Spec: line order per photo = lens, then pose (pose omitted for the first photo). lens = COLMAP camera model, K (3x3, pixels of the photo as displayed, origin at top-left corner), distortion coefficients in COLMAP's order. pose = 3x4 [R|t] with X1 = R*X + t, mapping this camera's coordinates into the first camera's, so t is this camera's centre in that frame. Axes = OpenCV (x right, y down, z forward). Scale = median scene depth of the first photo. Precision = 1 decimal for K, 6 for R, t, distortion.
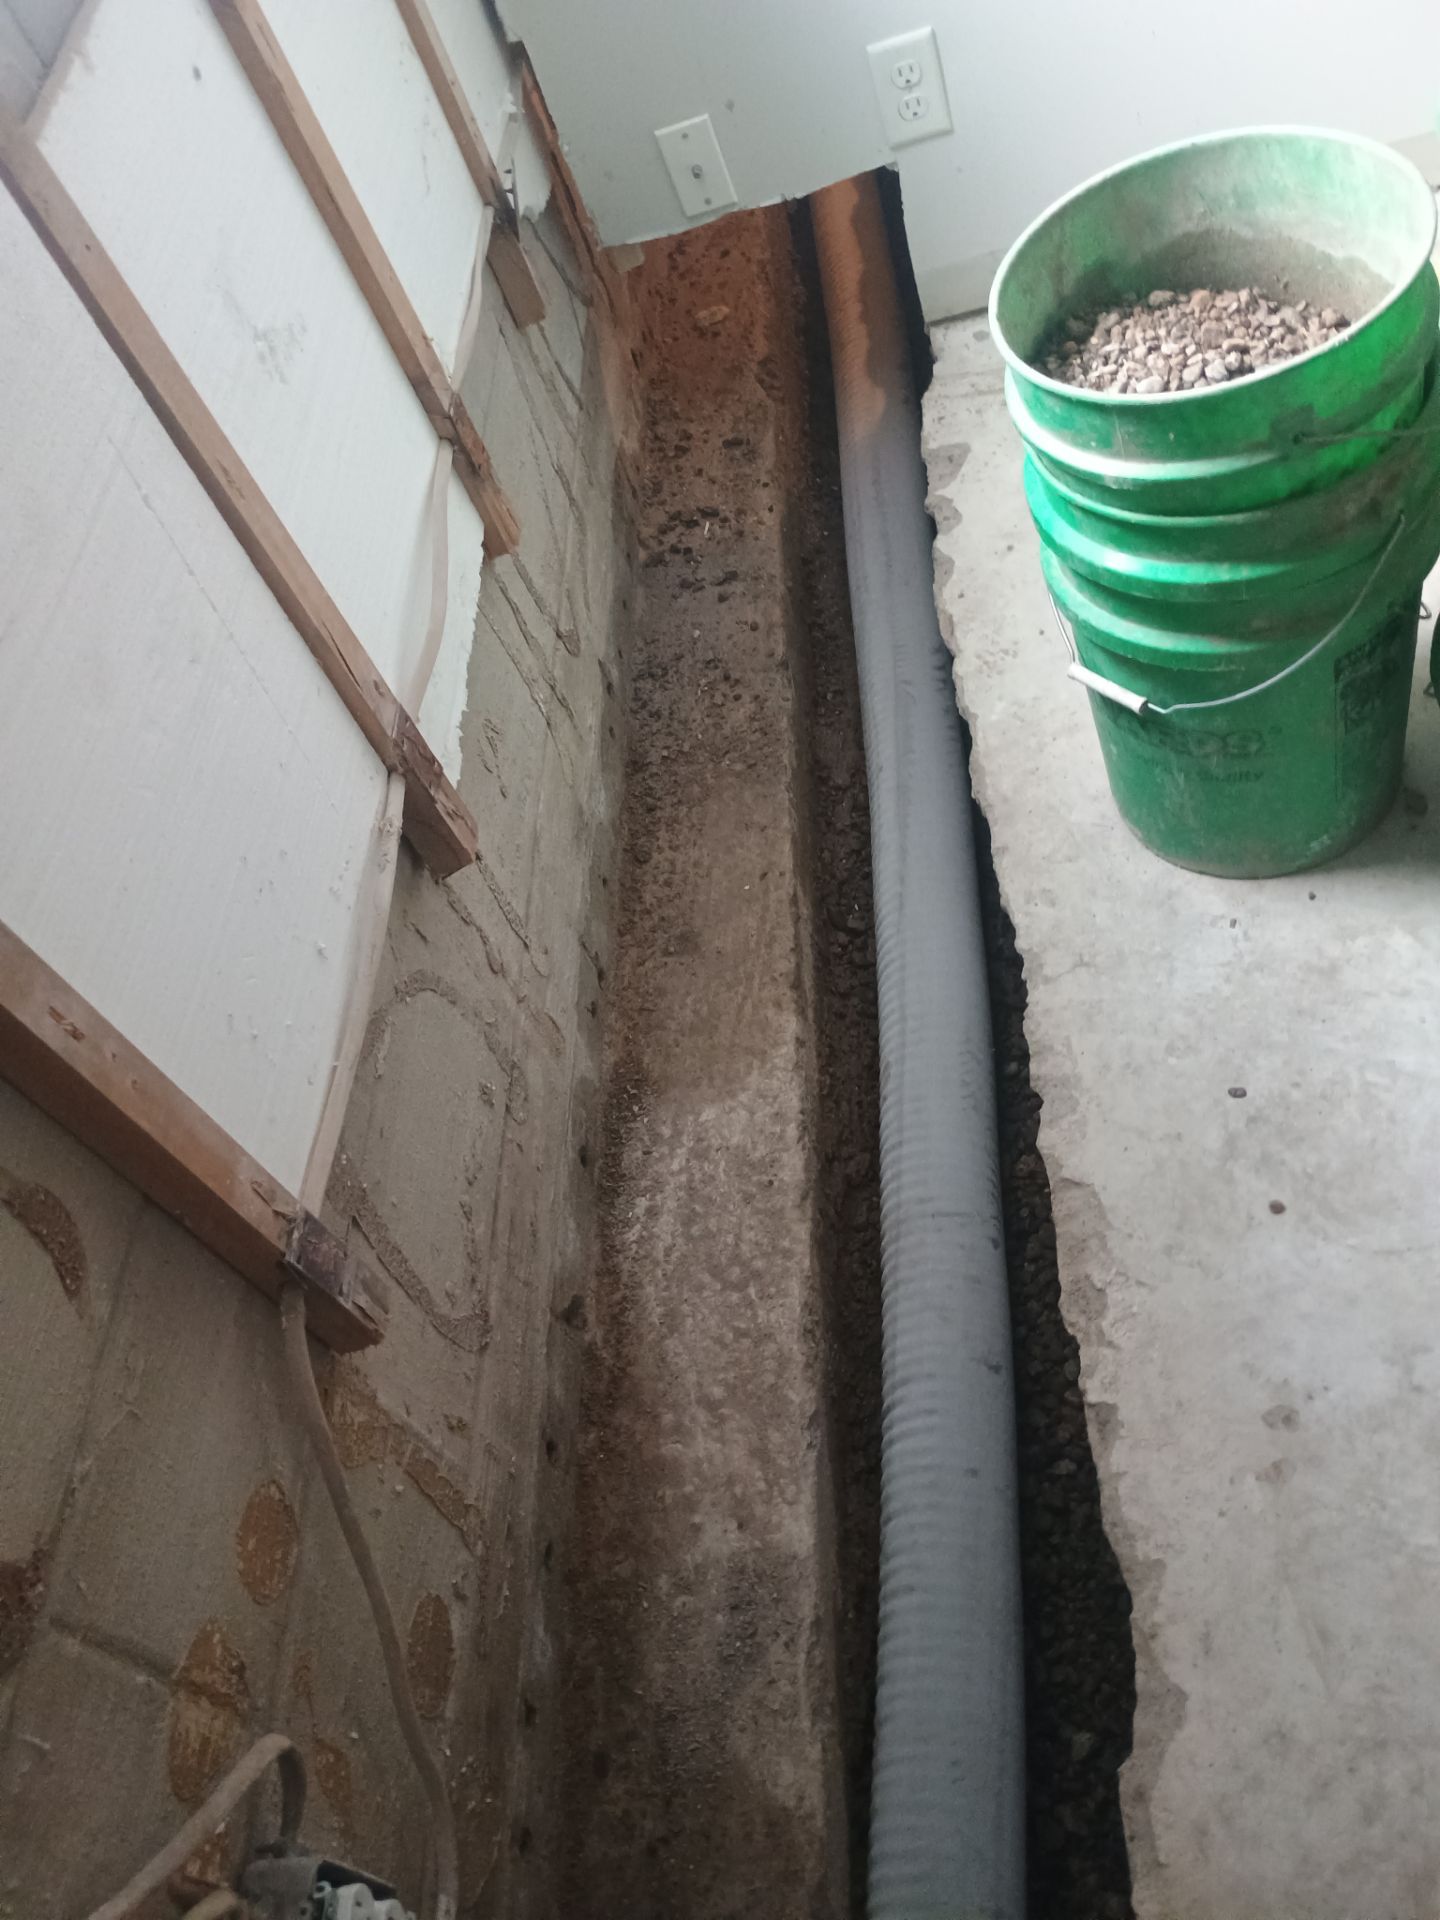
lens RADIAL K [[1553.3, 0, 745.5], [0, 1553.3, 898.8], [0, 0, 1]] dist [0.058426, -0.074968]
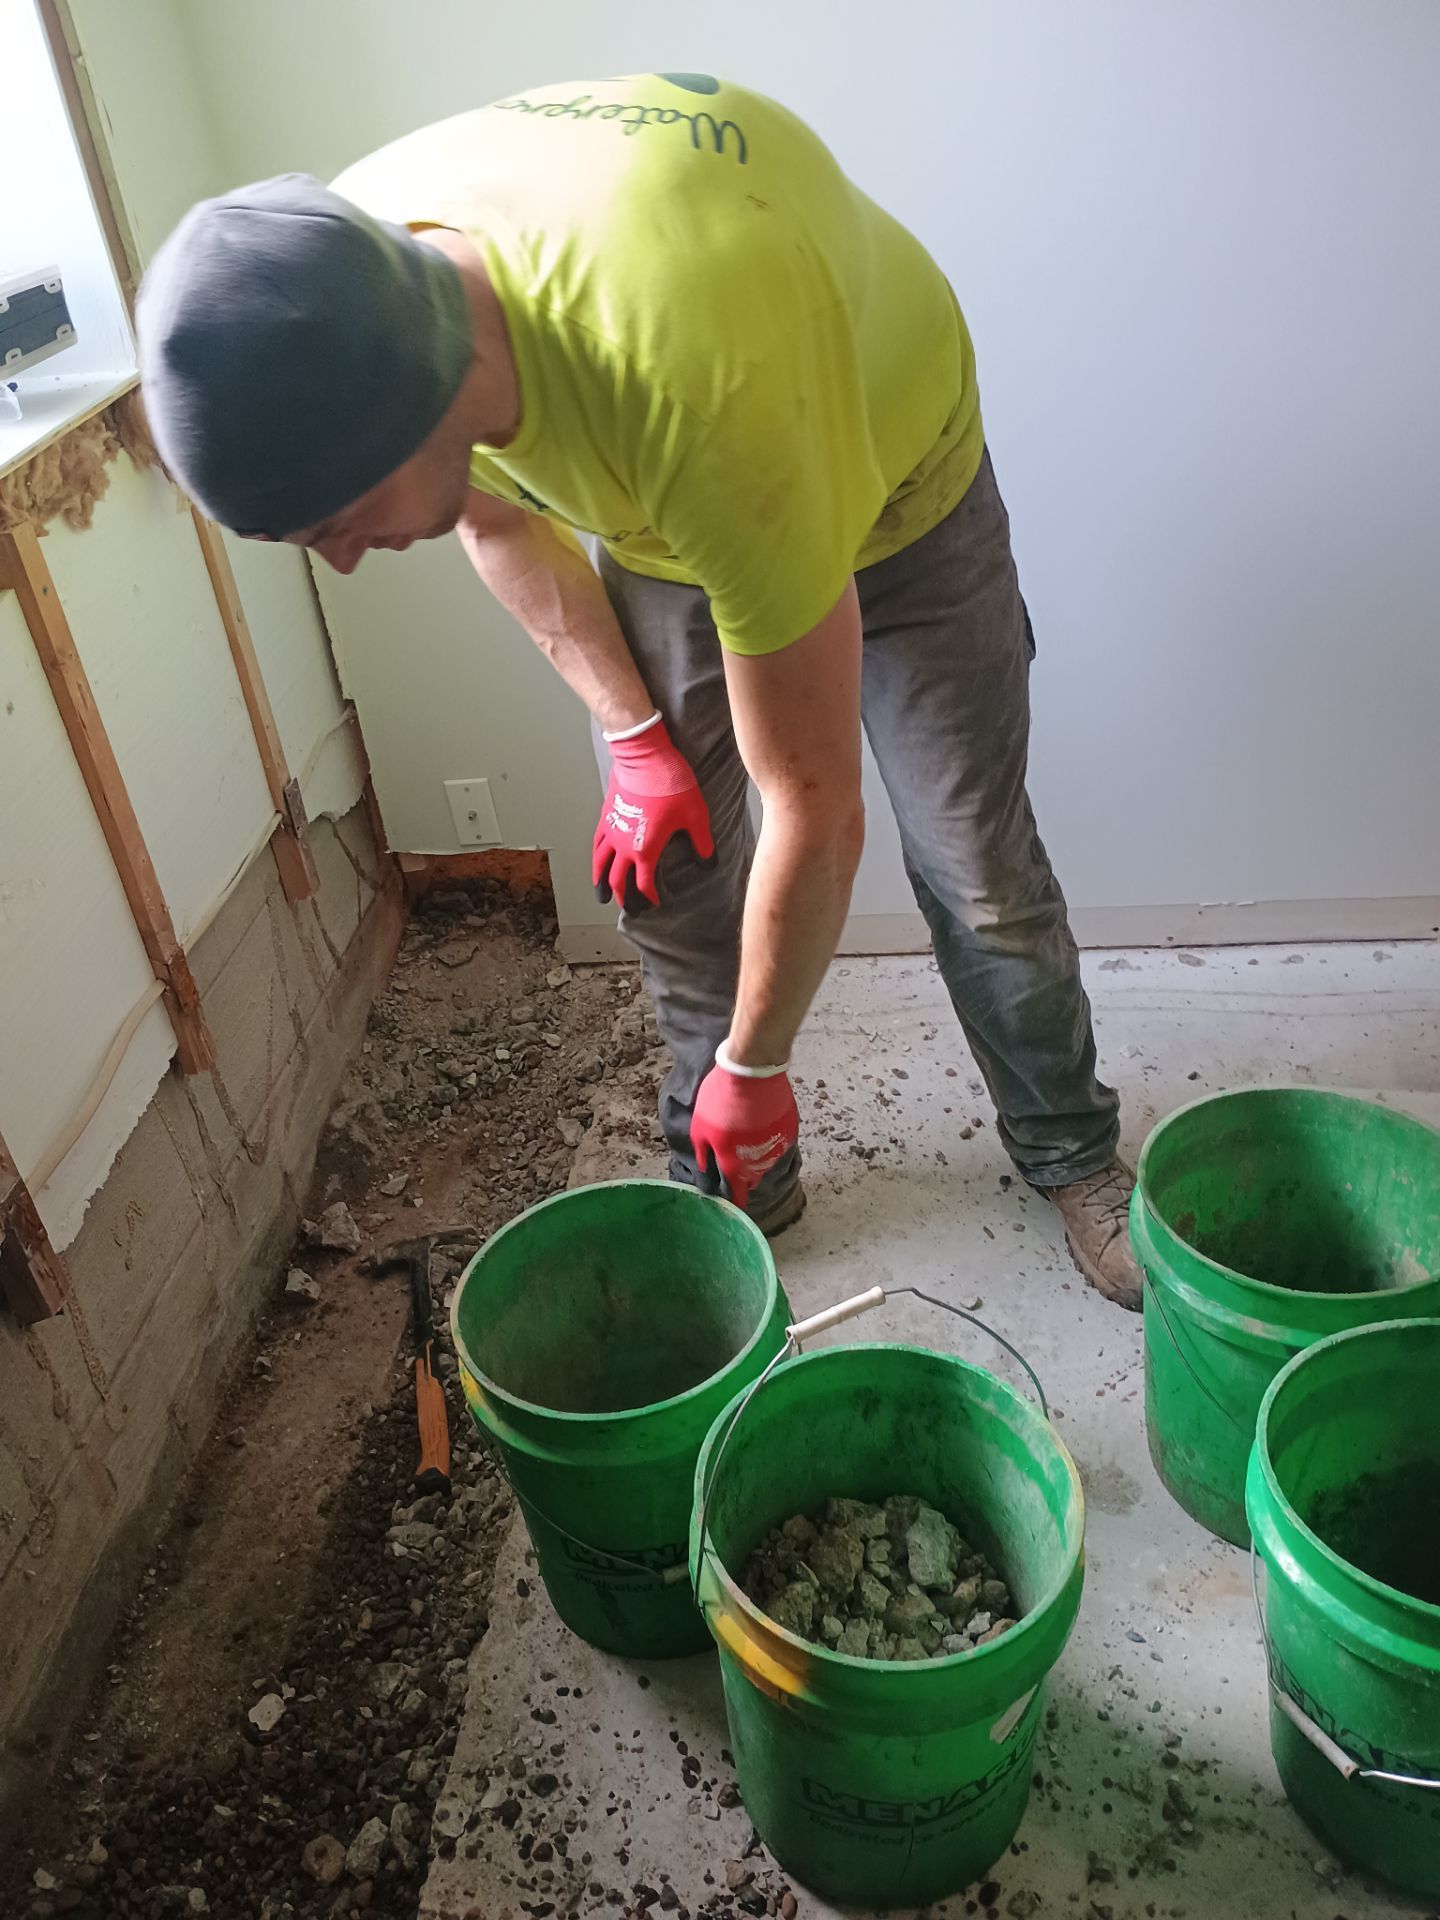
lens RADIAL K [[1553.9, 0, 698.0], [0, 1553.9, 968.9], [0, 0, 1]] dist [0.061721, -0.082666]
pose [[0.977785, 0.209287, 0.011596, 0.197237], [-0.195945, 0.932298, -0.304016, -0.001007], [-0.074437, 0.294990, 0.952596, -0.219600]]
